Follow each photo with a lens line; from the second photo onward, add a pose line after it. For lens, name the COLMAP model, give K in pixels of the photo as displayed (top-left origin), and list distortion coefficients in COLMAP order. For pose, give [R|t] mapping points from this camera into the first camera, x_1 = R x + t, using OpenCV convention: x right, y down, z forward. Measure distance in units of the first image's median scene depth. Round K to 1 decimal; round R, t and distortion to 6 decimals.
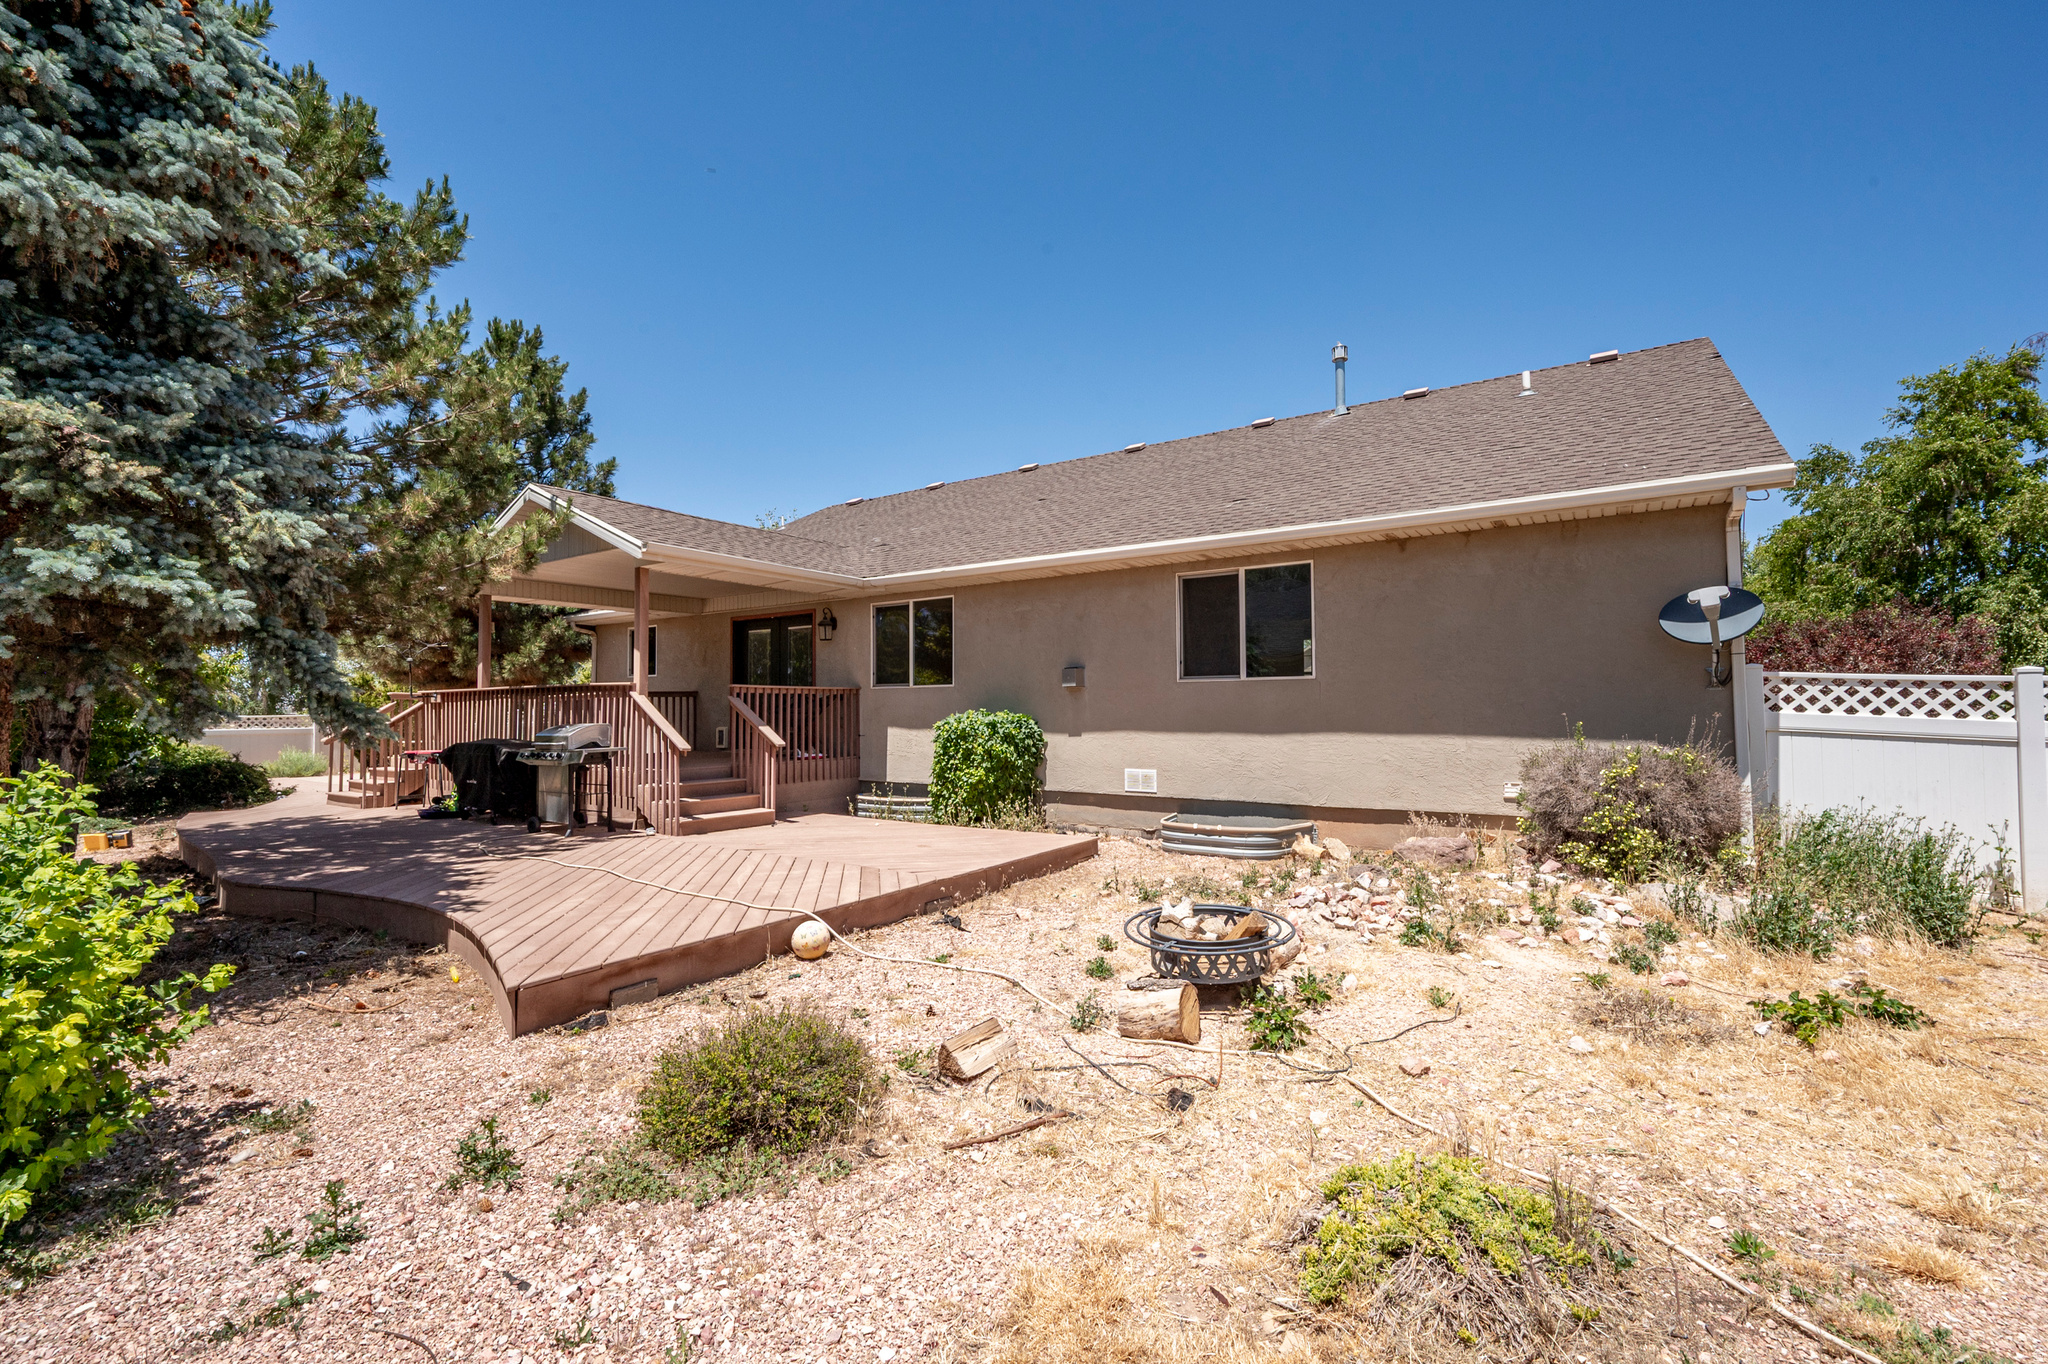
lens RADIAL K [[867.6, 0, 1026.8], [0, 867.6, 671.9], [0, 0, 1]] dist [-0.002587, -0.000028]
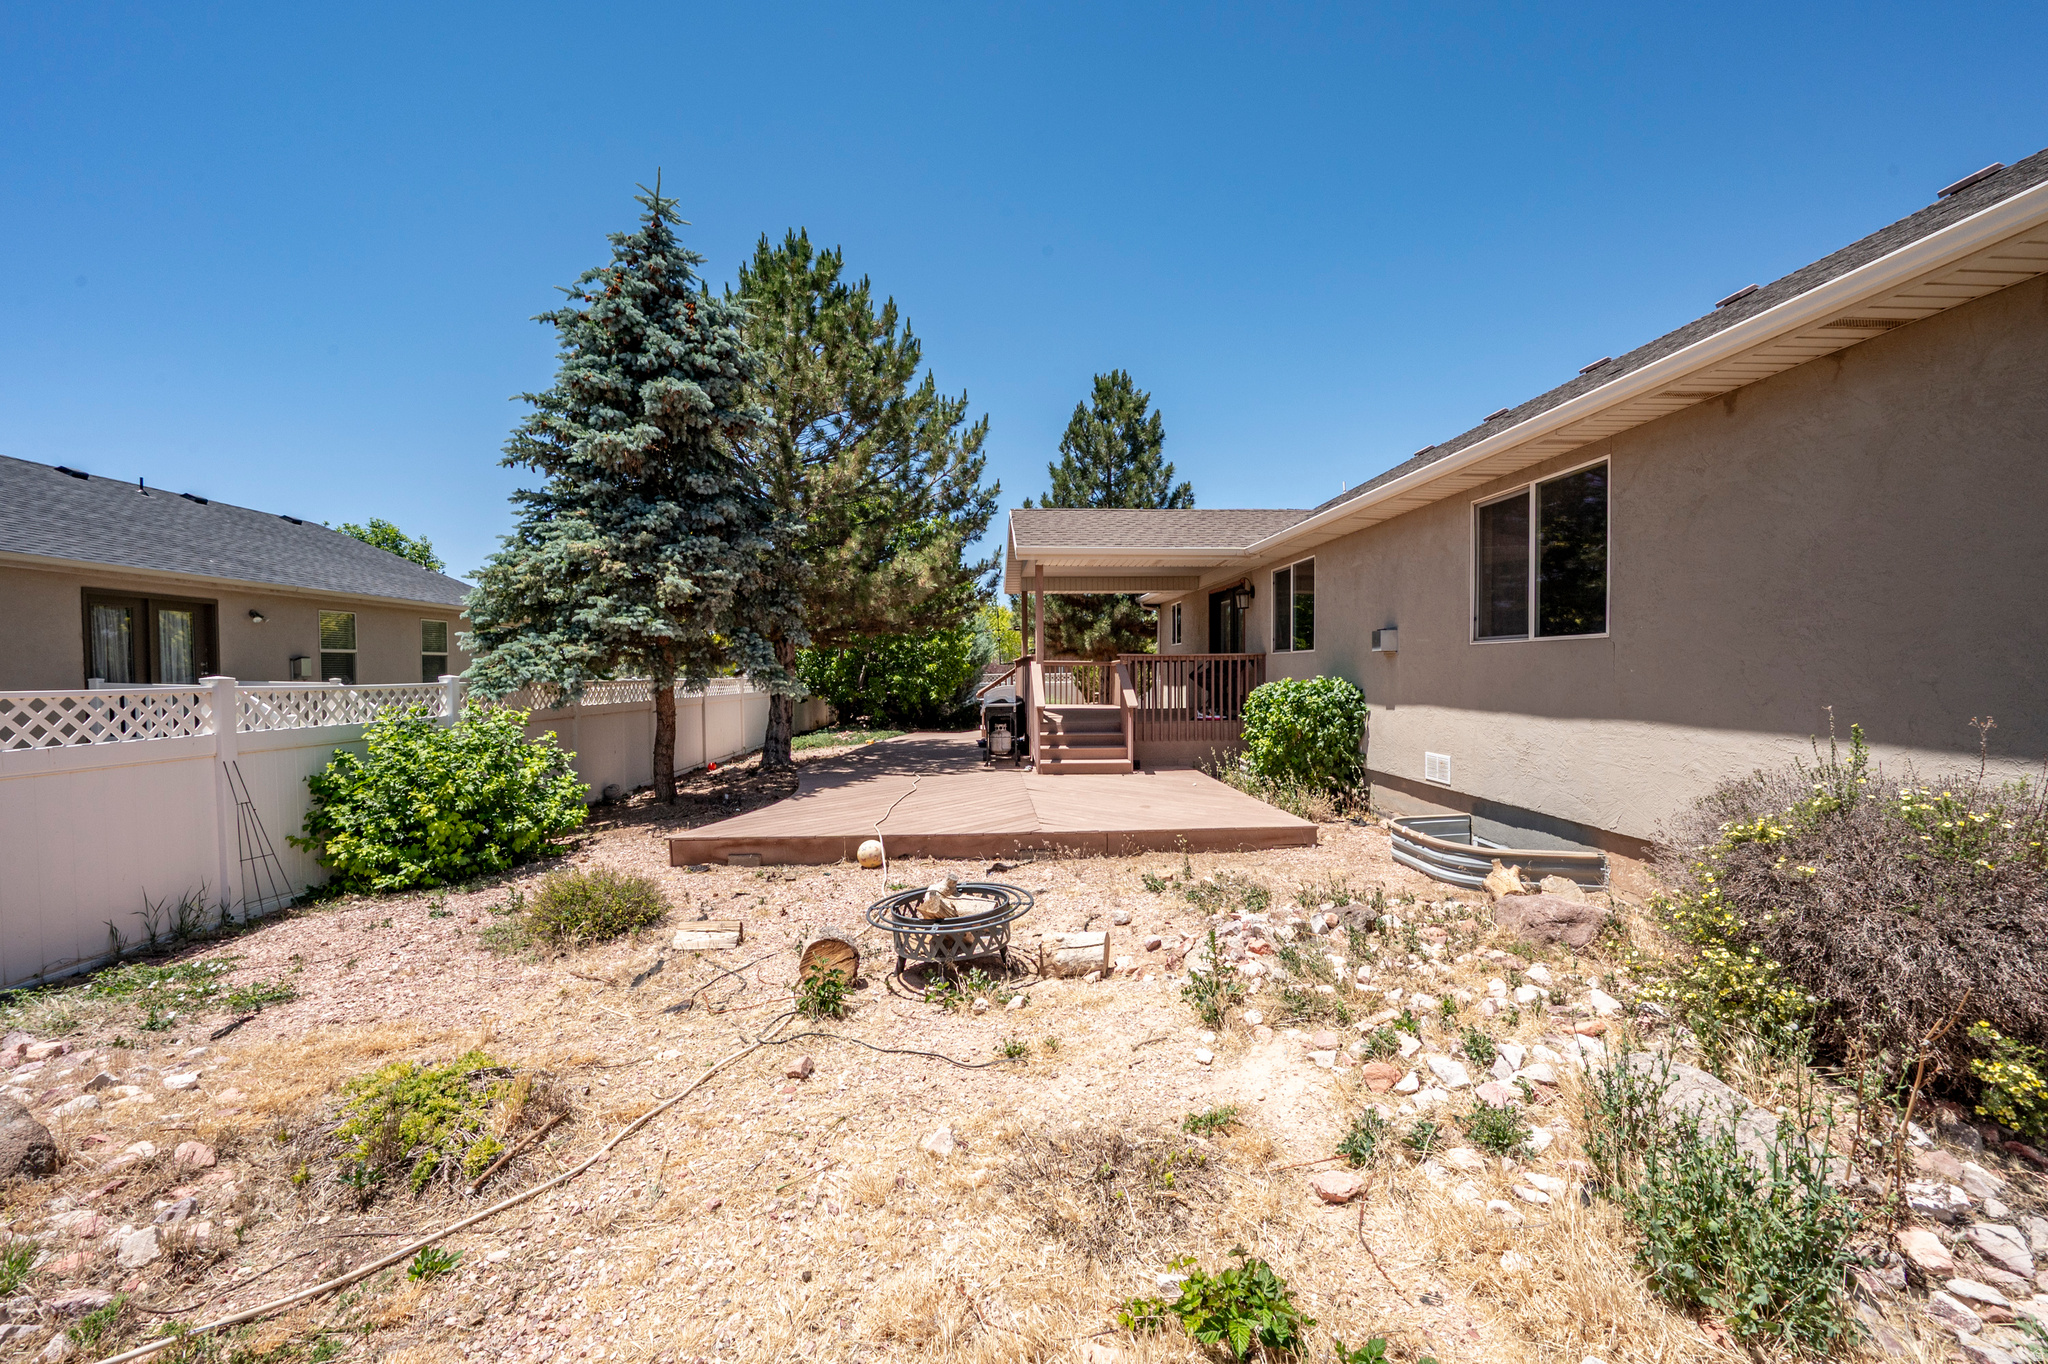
lens RADIAL K [[805.1, 0, 1024.8], [0, 805.1, 681.8], [0, 0, 1]] dist [0.003061, 0.000281]
pose [[0.609974, 0.014246, -0.792294, 0.487579], [0.037531, 0.998197, 0.046843, -0.003298], [0.791532, -0.058308, 0.608339, 0.248310]]
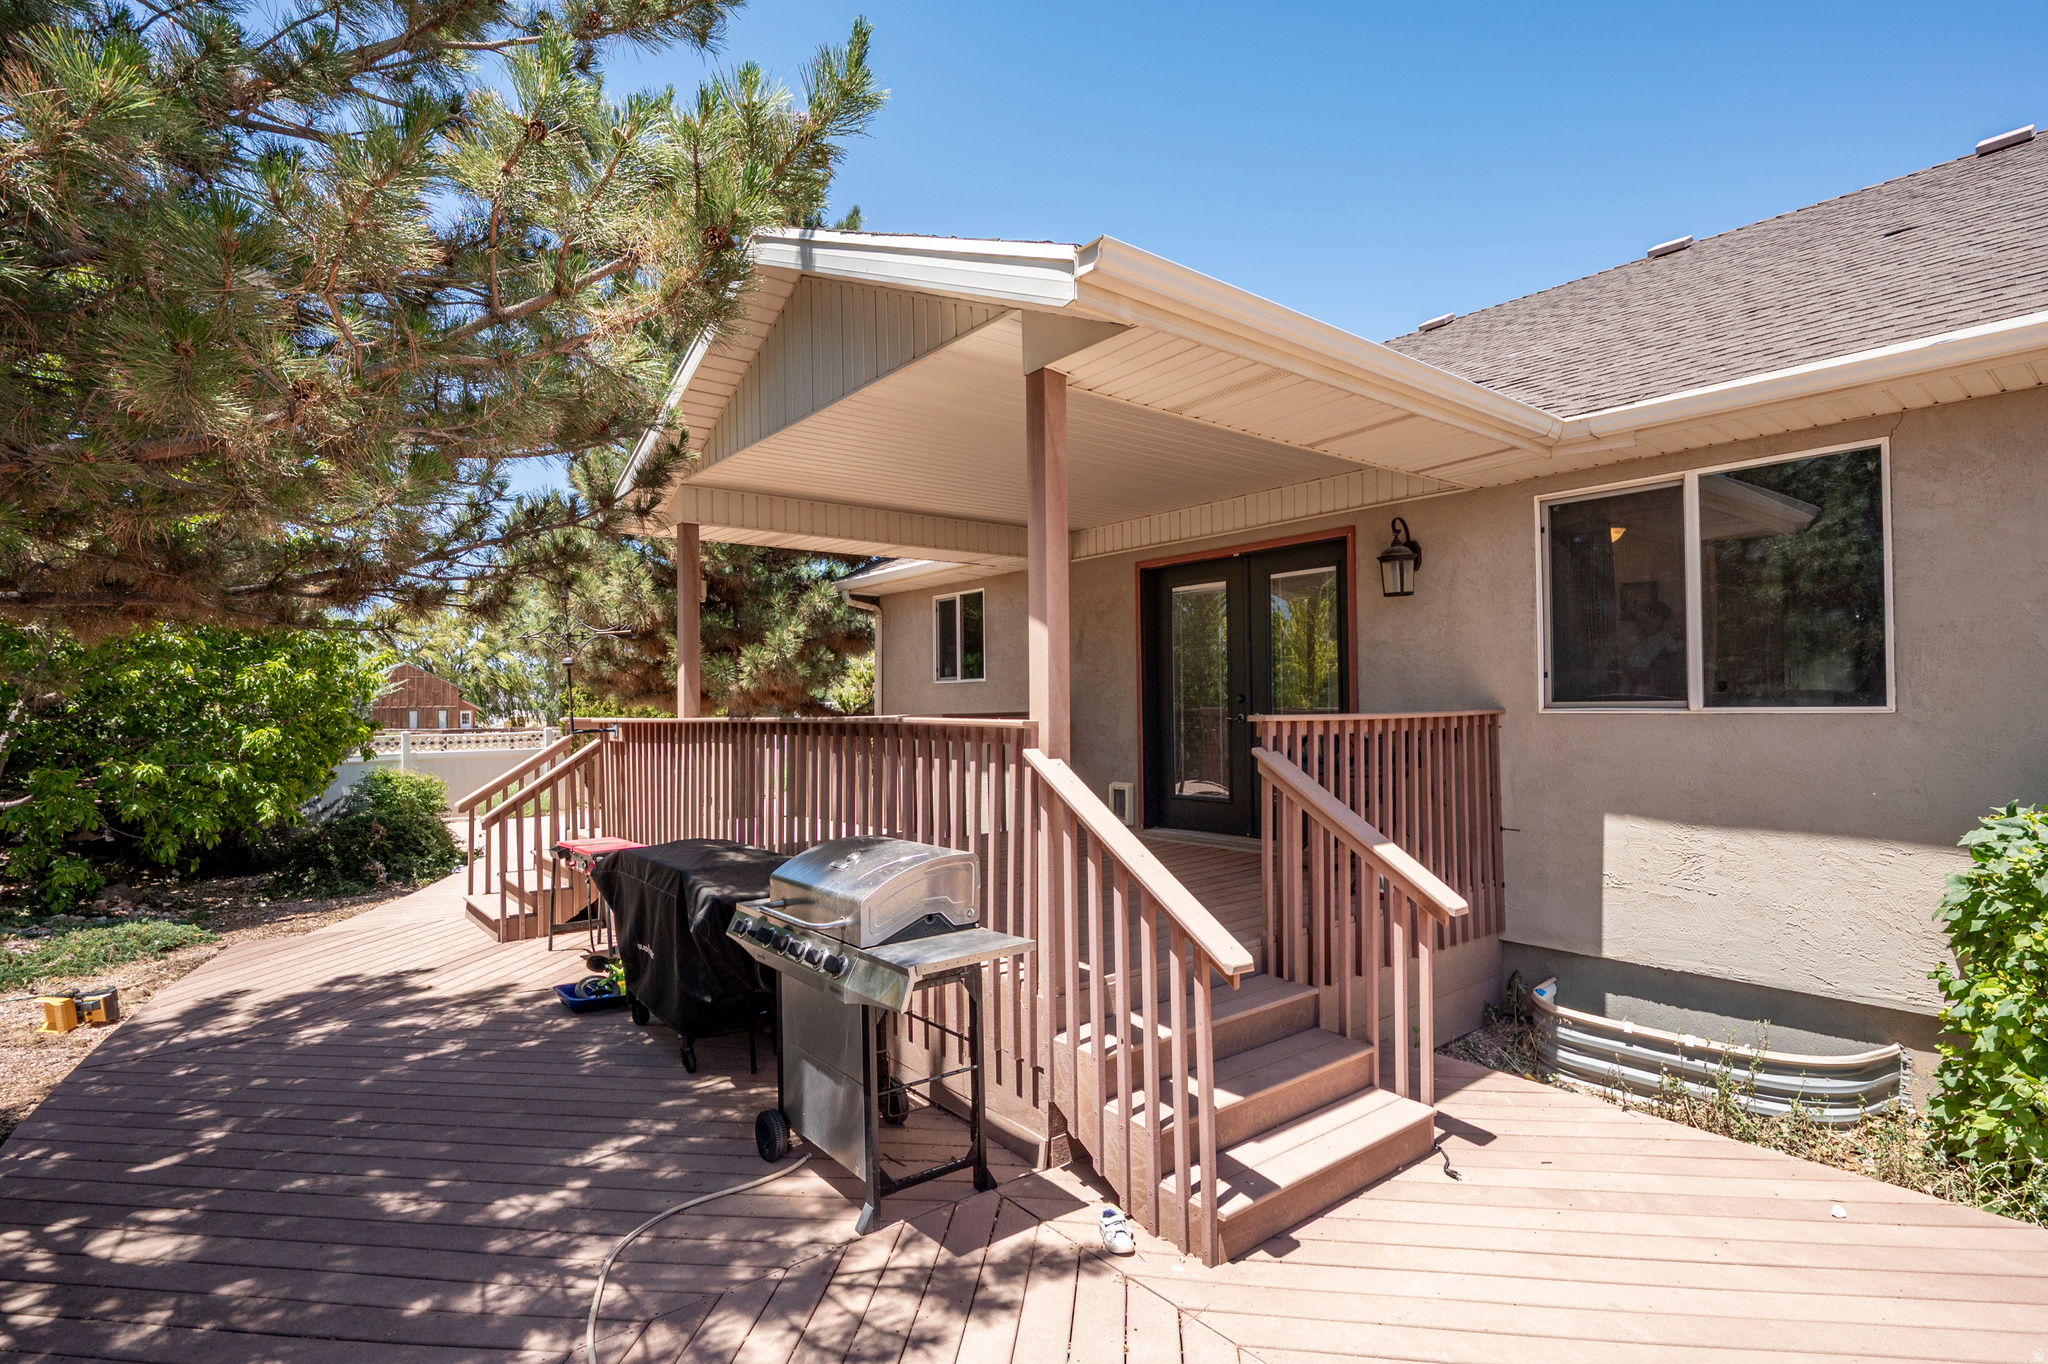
lens RADIAL K [[992.2, 0, 1027.4], [0, 992.2, 684.7], [0, 0, 1]] dist [0.001920, 0.000050]
pose [[0.956687, -0.011212, -0.290903, -0.340765], [0.018644, 0.999566, 0.022791, -0.009992], [0.290521, -0.027227, 0.956481, 0.630889]]
